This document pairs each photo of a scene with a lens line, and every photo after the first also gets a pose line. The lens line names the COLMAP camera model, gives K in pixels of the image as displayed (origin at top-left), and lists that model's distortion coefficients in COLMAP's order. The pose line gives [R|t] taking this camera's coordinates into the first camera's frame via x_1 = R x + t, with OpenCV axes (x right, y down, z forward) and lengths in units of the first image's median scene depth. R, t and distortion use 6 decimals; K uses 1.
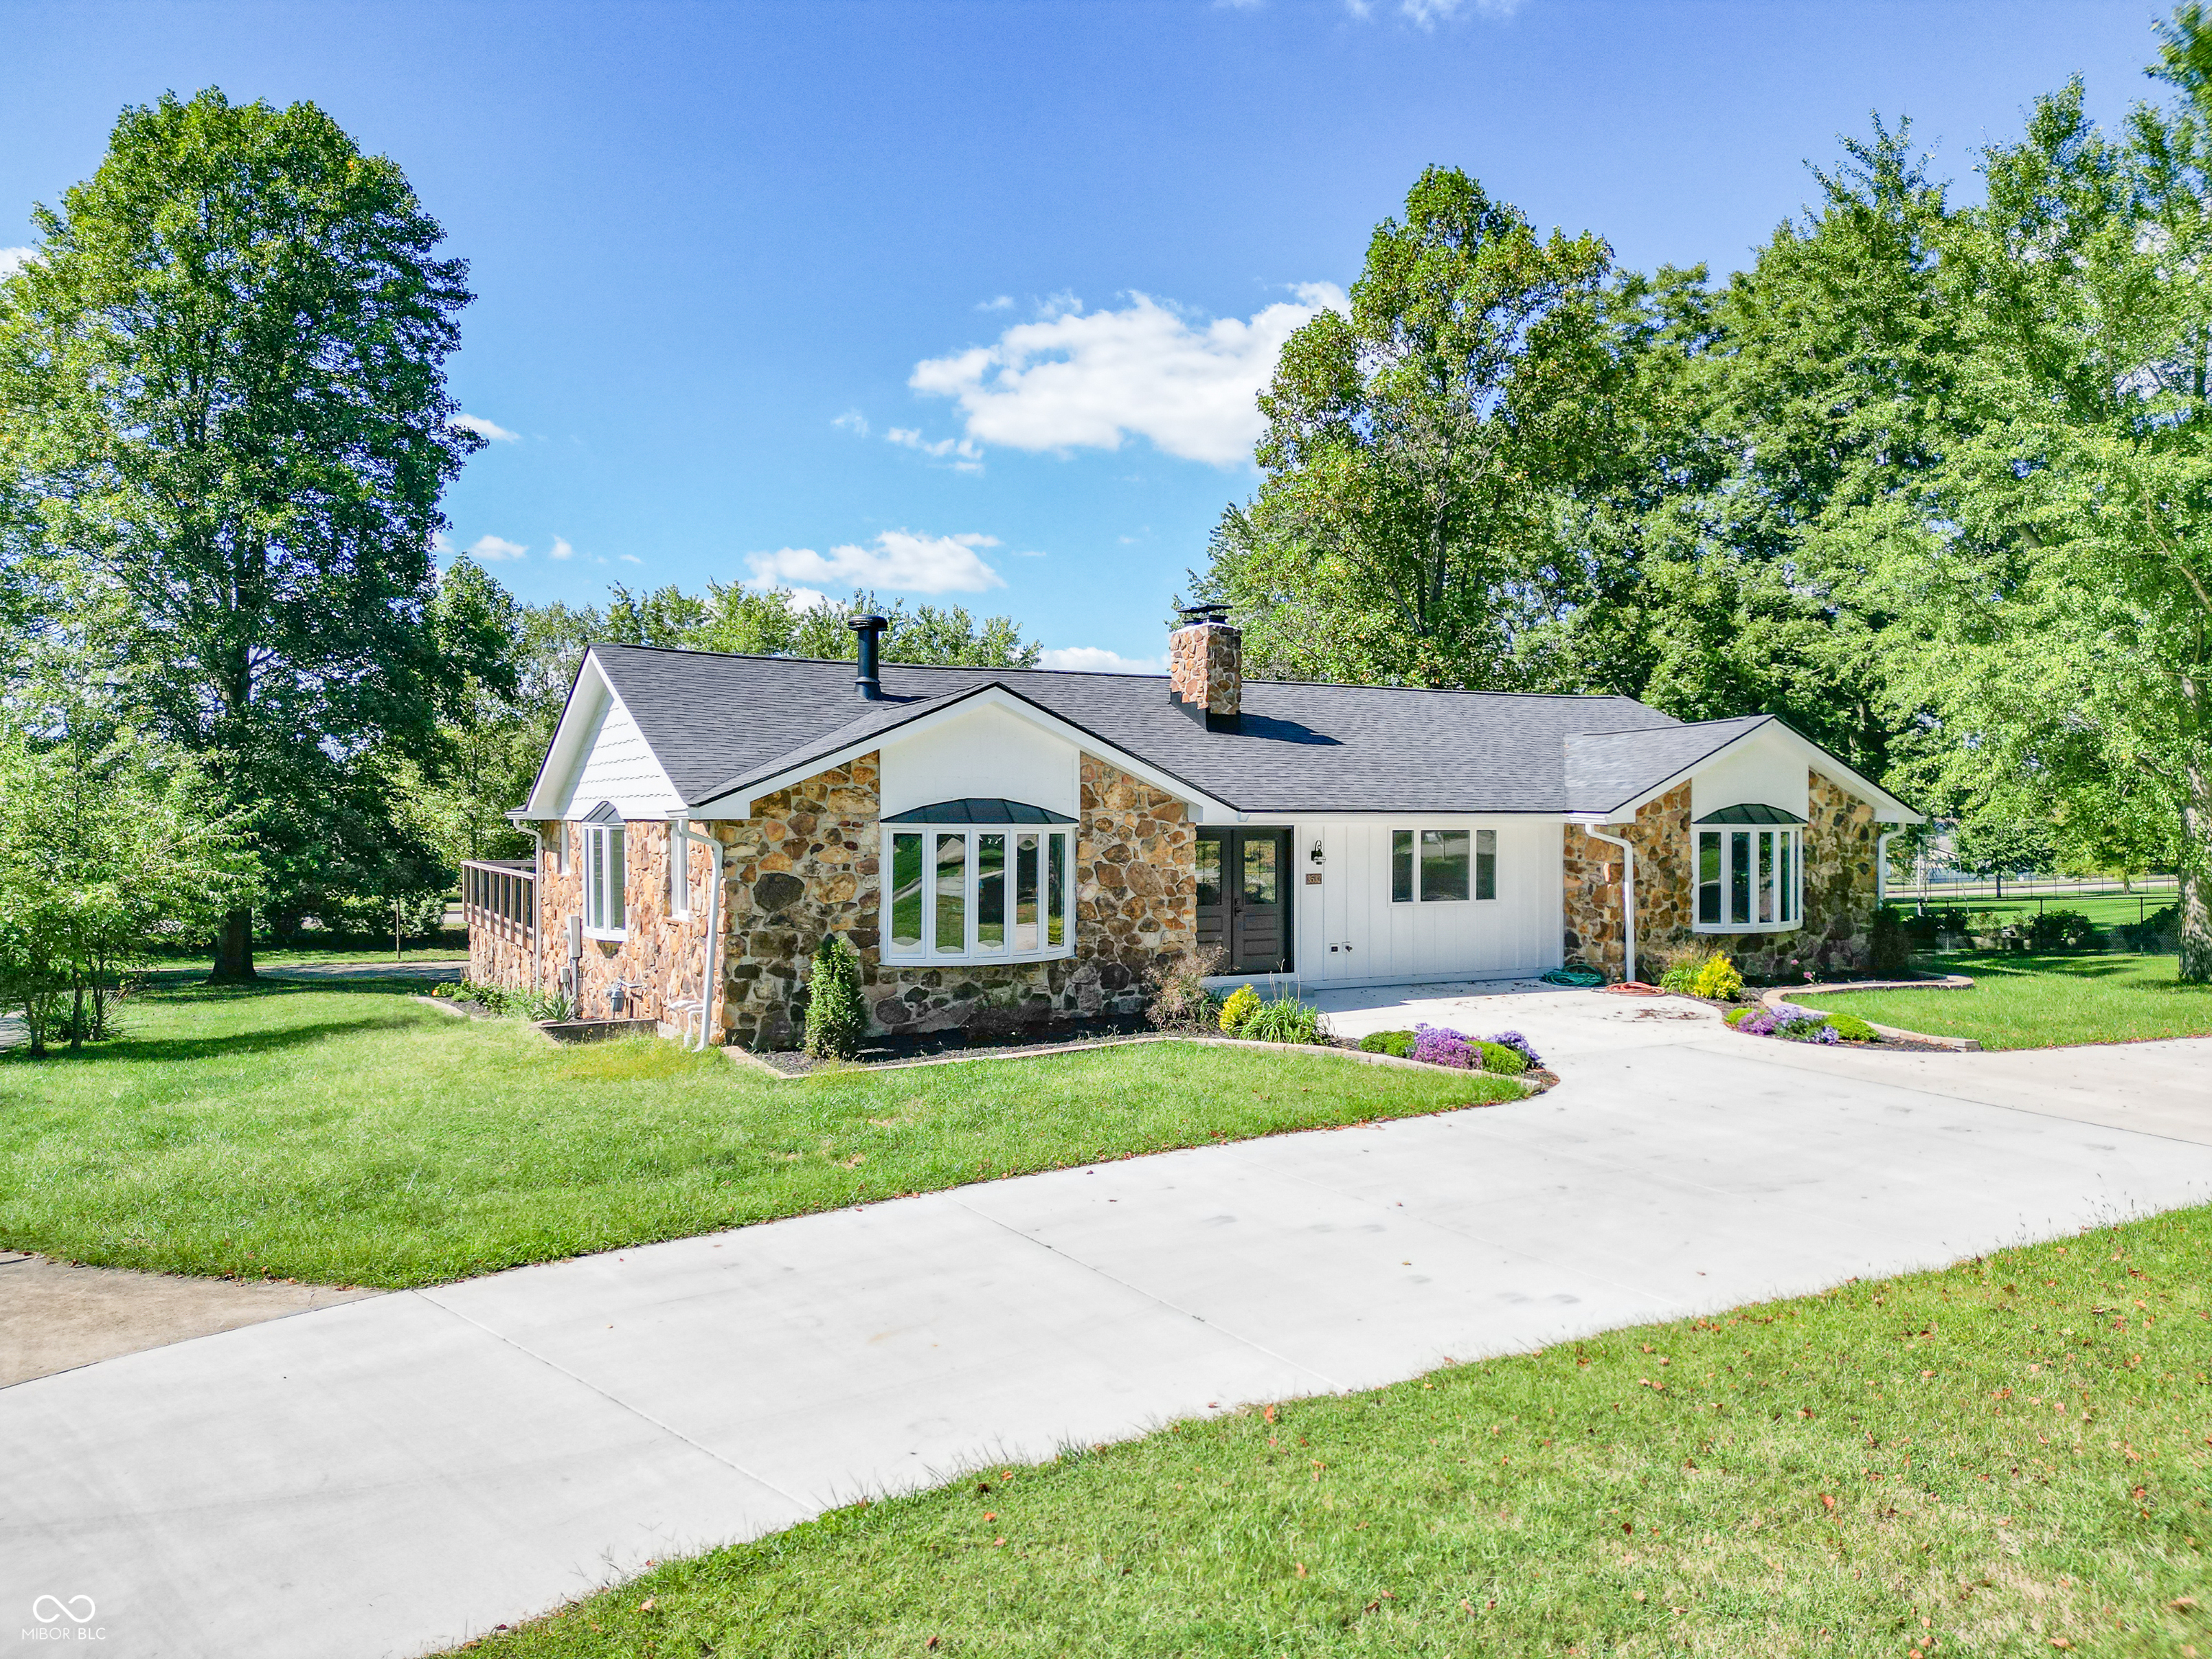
lens RADIAL K [[1543.1, 0, 1110.6], [0, 1543.1, 828.0], [0, 0, 1]] dist [0.024658, -0.014906]
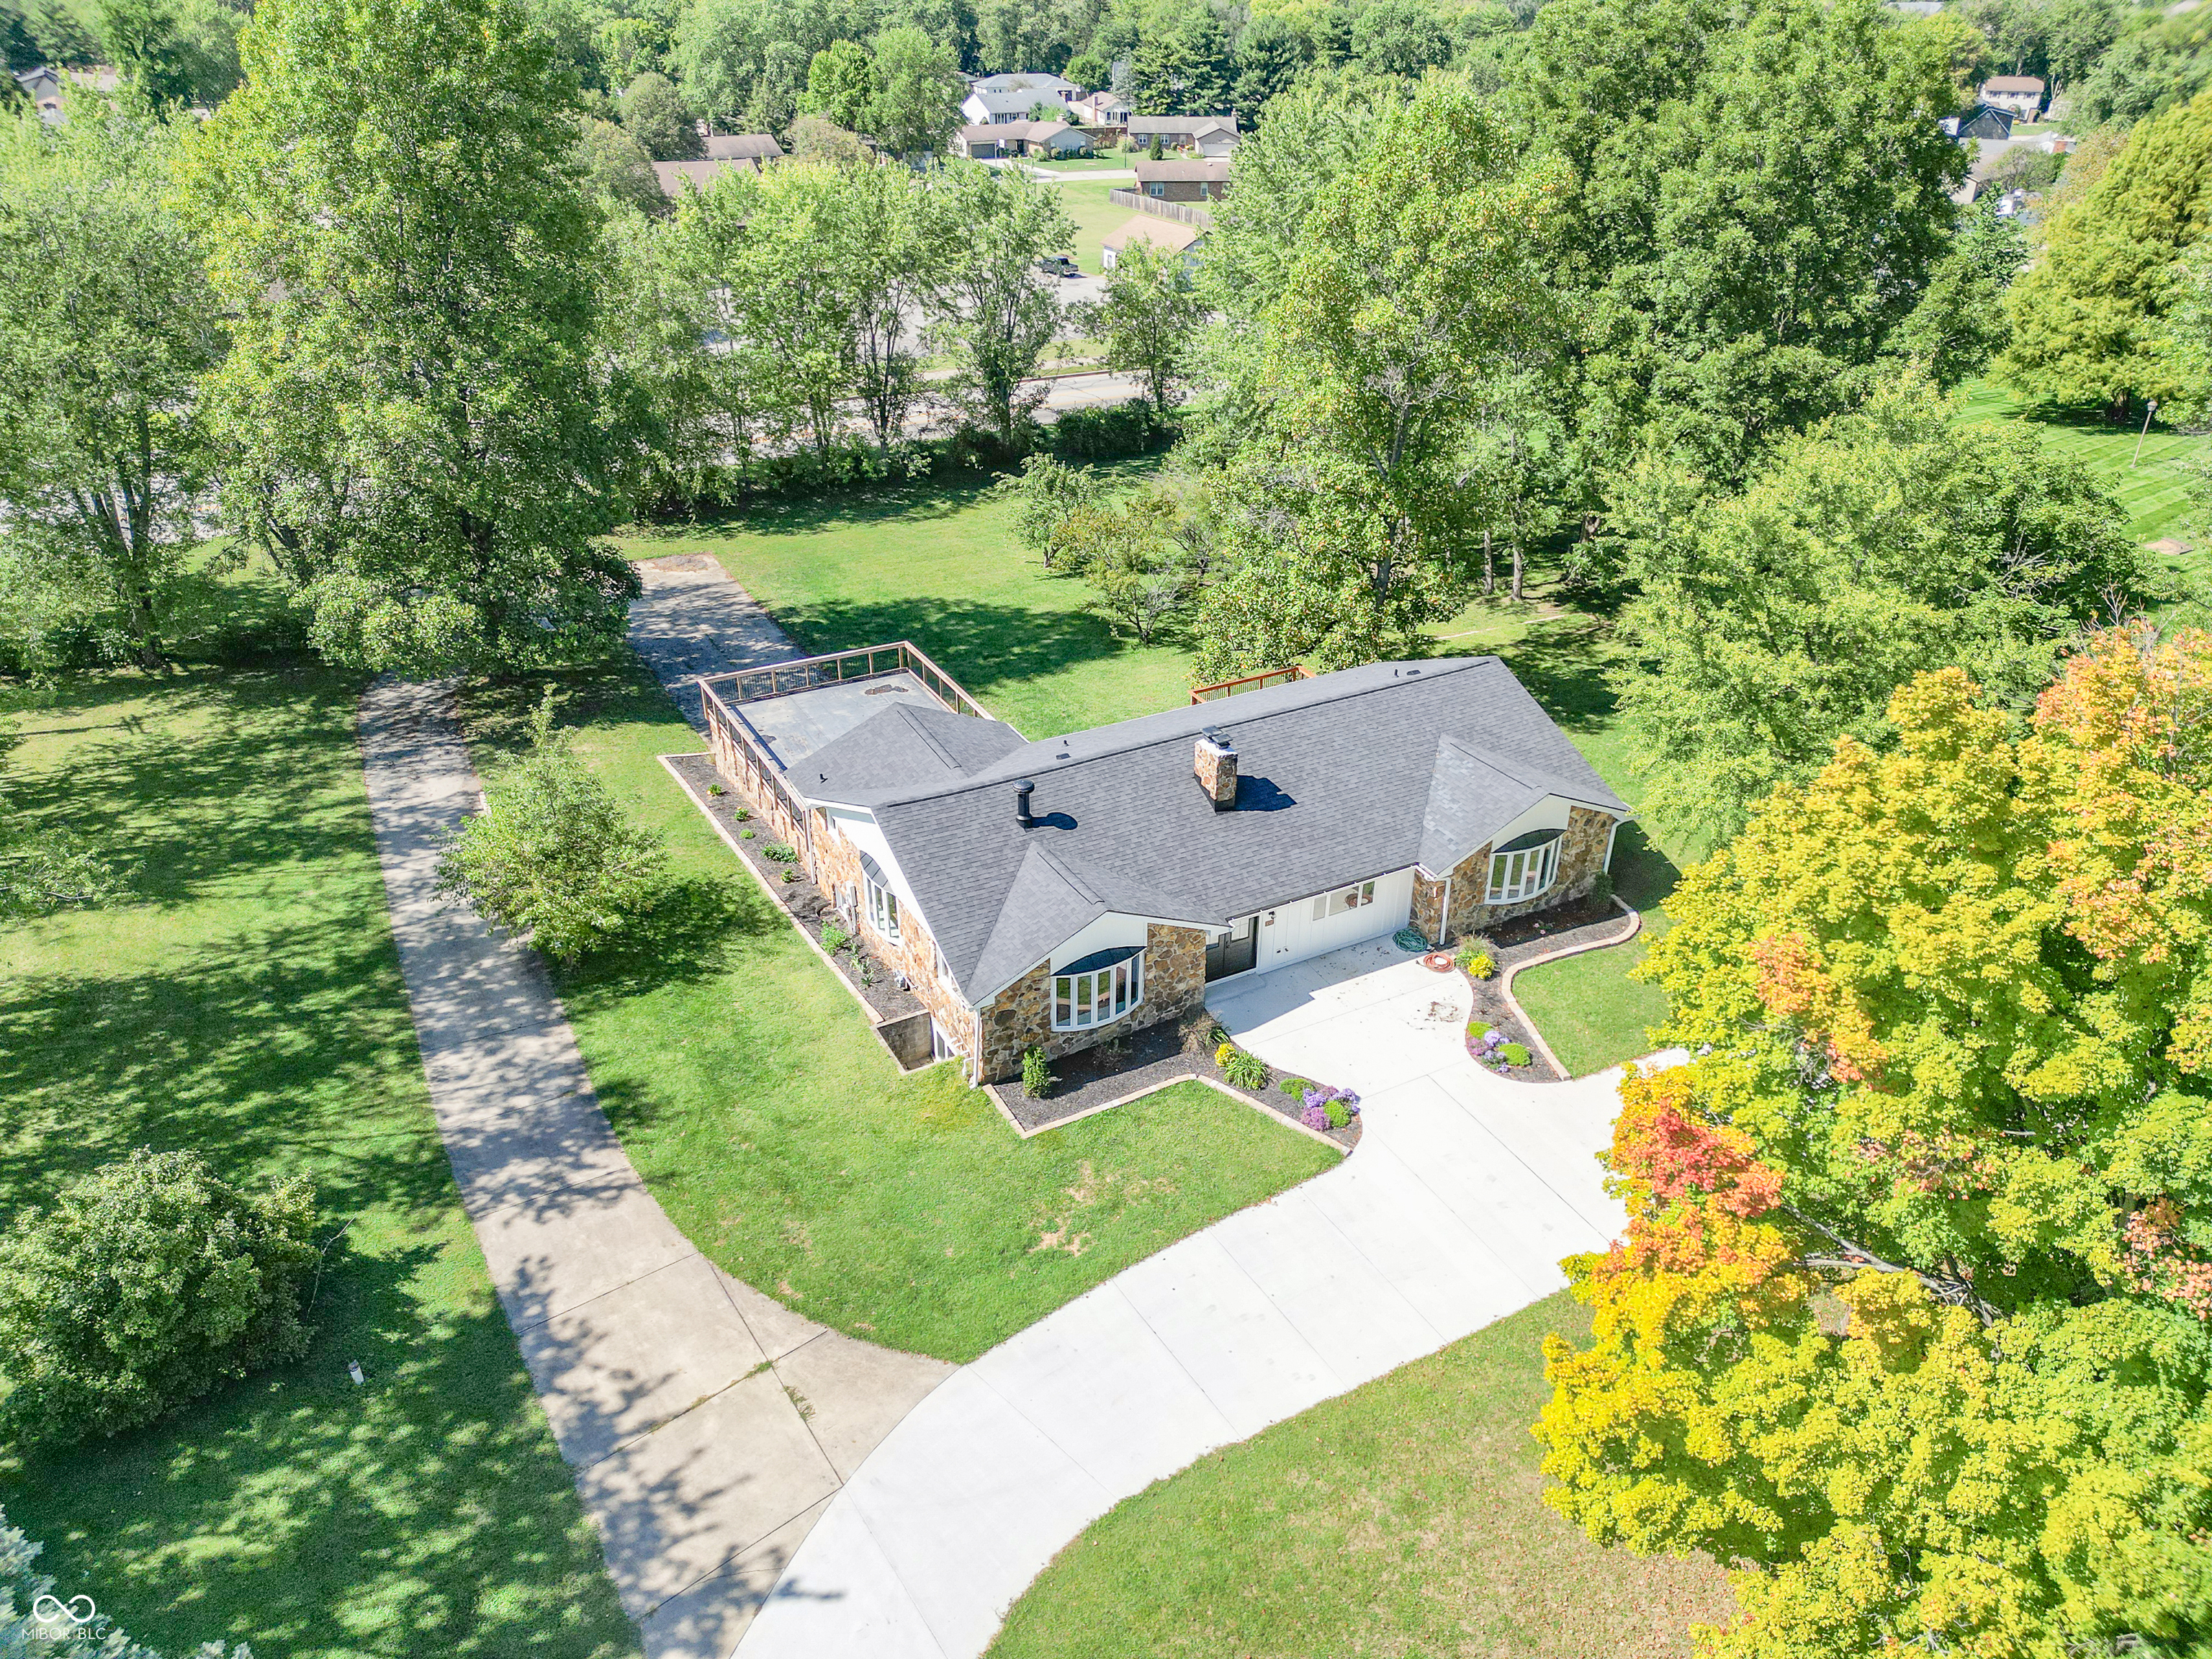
lens RADIAL K [[1543.1, 0, 1102.5], [0, 1543.1, 834.5], [0, 0, 1]] dist [0.024658, -0.014906]
pose [[0.999888, 0.013073, 0.007324, -0.092771], [-0.014981, 0.861132, 0.508161, -1.111545], [0.000337, -0.508214, 0.861231, -0.600611]]
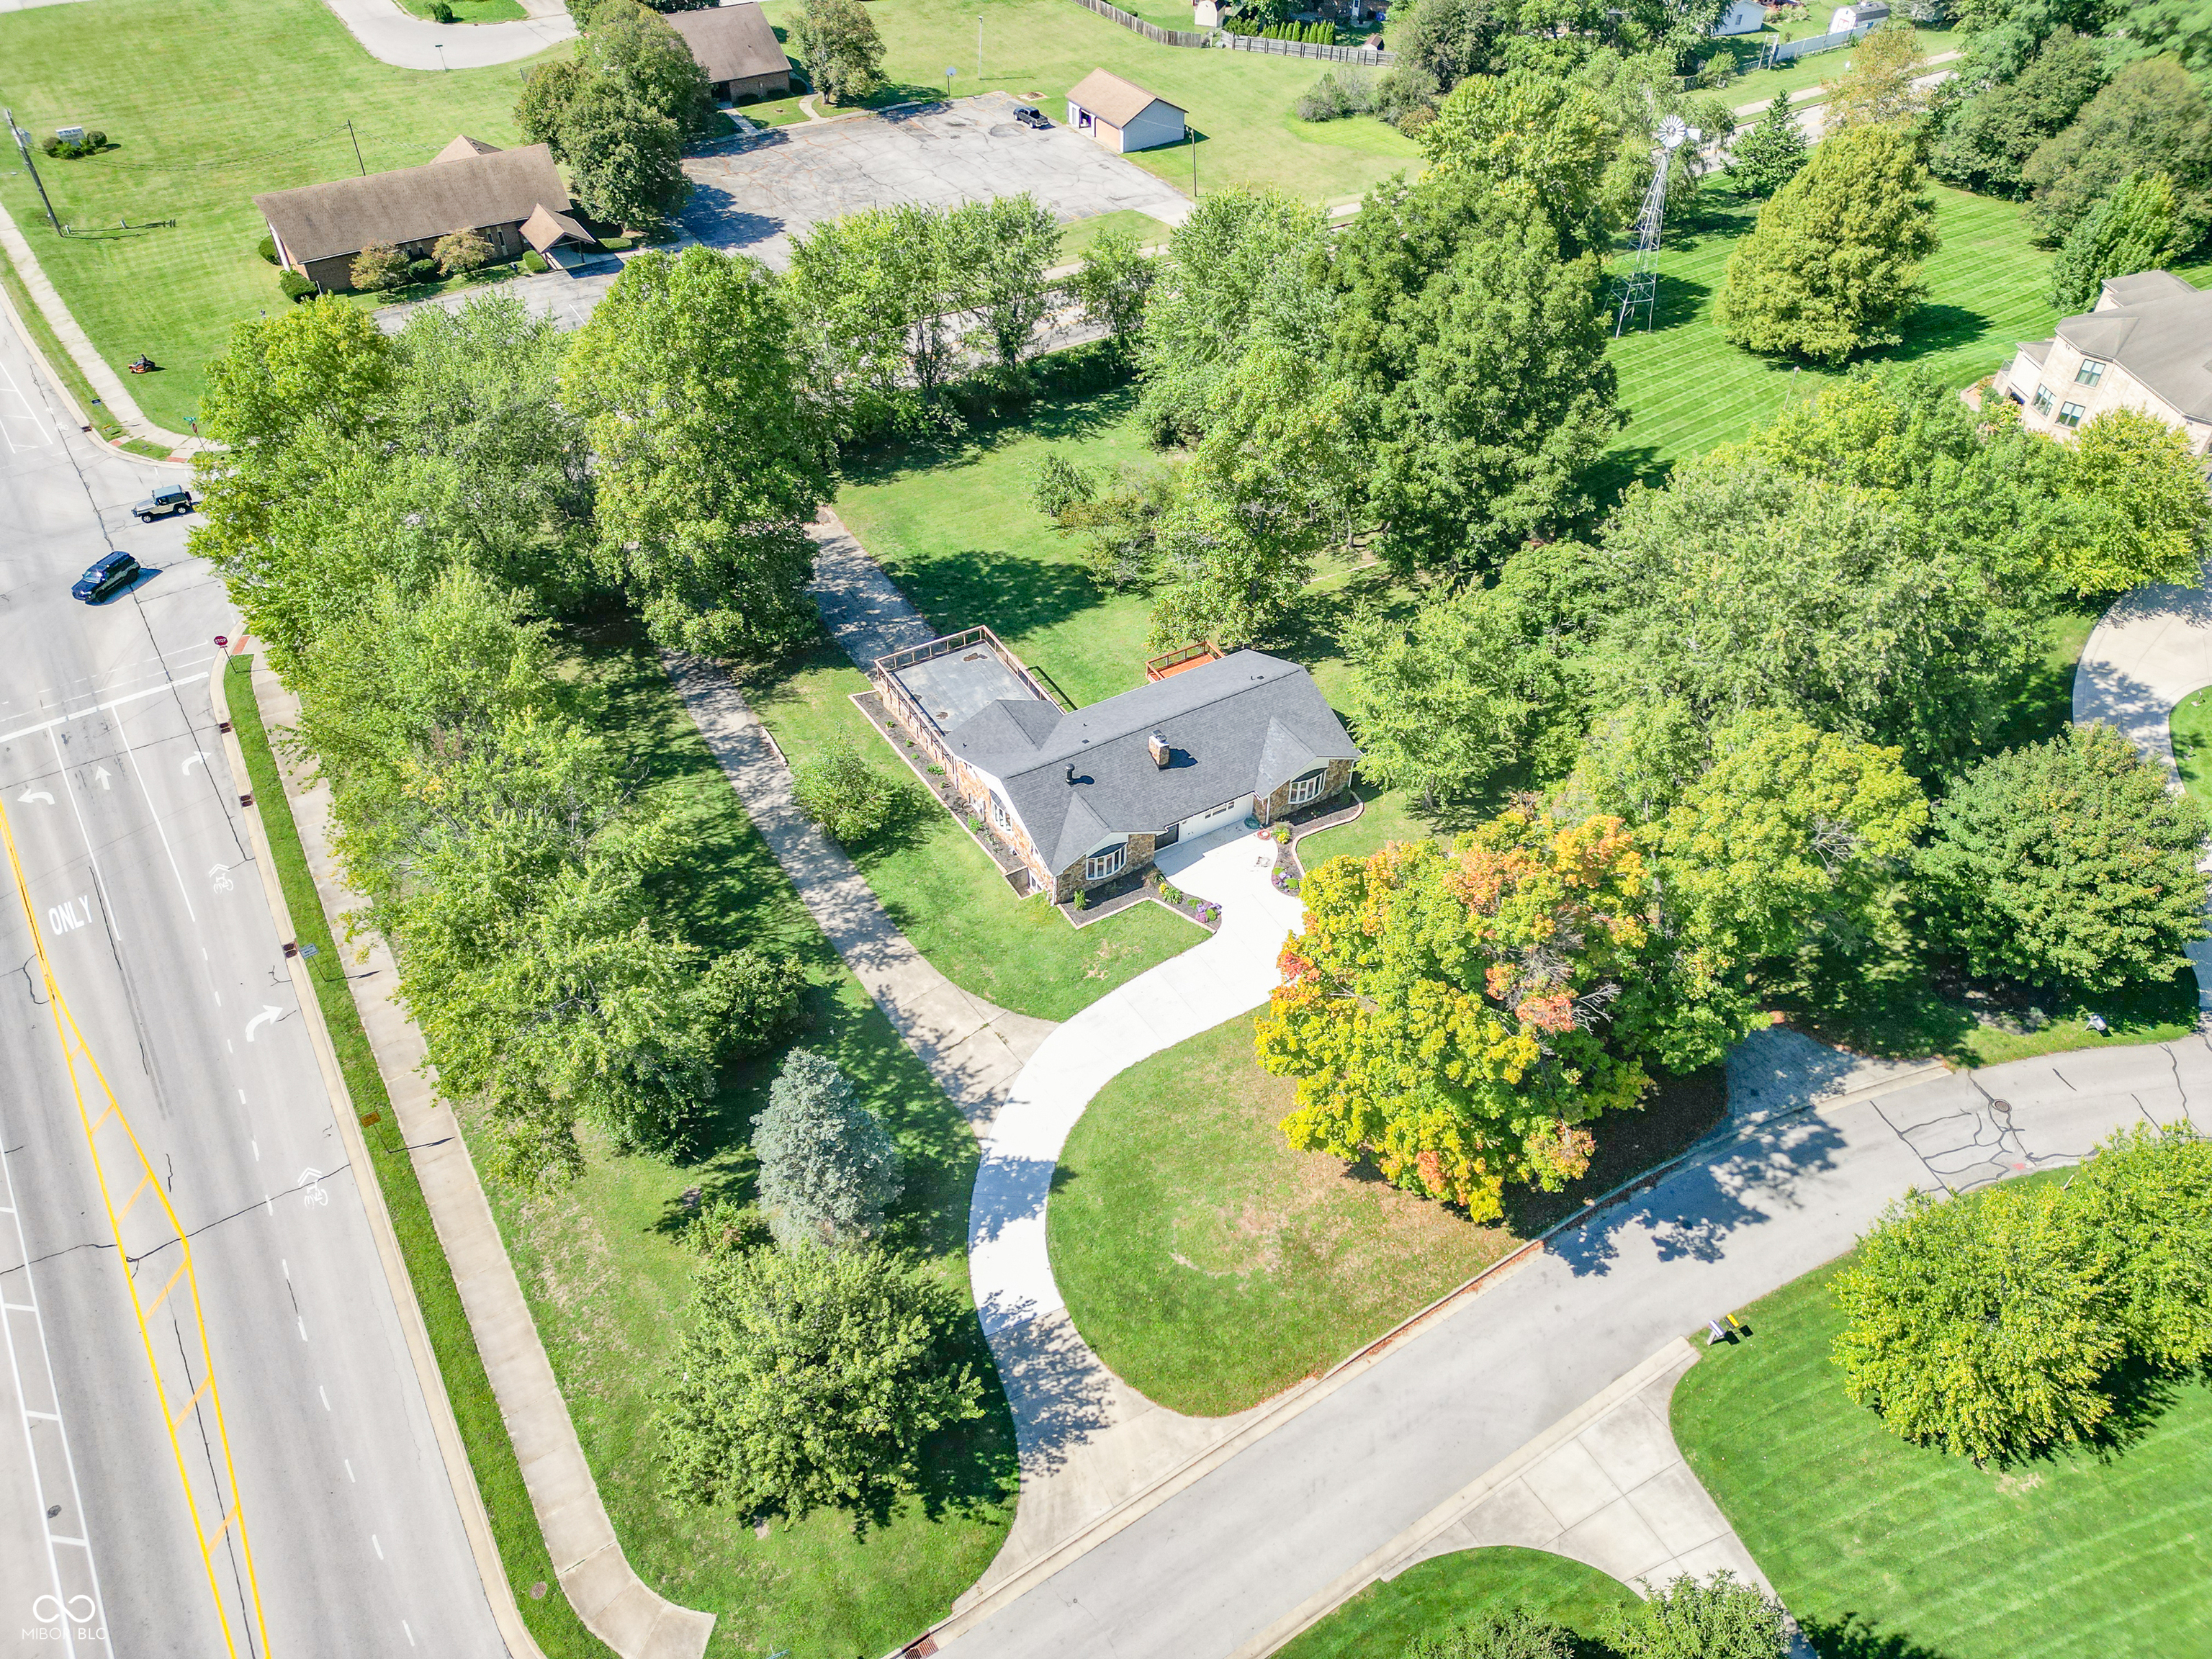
lens RADIAL K [[1543.1, 0, 1101.3], [0, 1543.1, 828.8], [0, 0, 1]] dist [0.024658, -0.014906]
pose [[0.999273, -0.008826, 0.037081, -0.256499], [-0.019250, 0.722775, 0.690815, -3.020909], [-0.032898, -0.691027, 0.722080, -2.100068]]
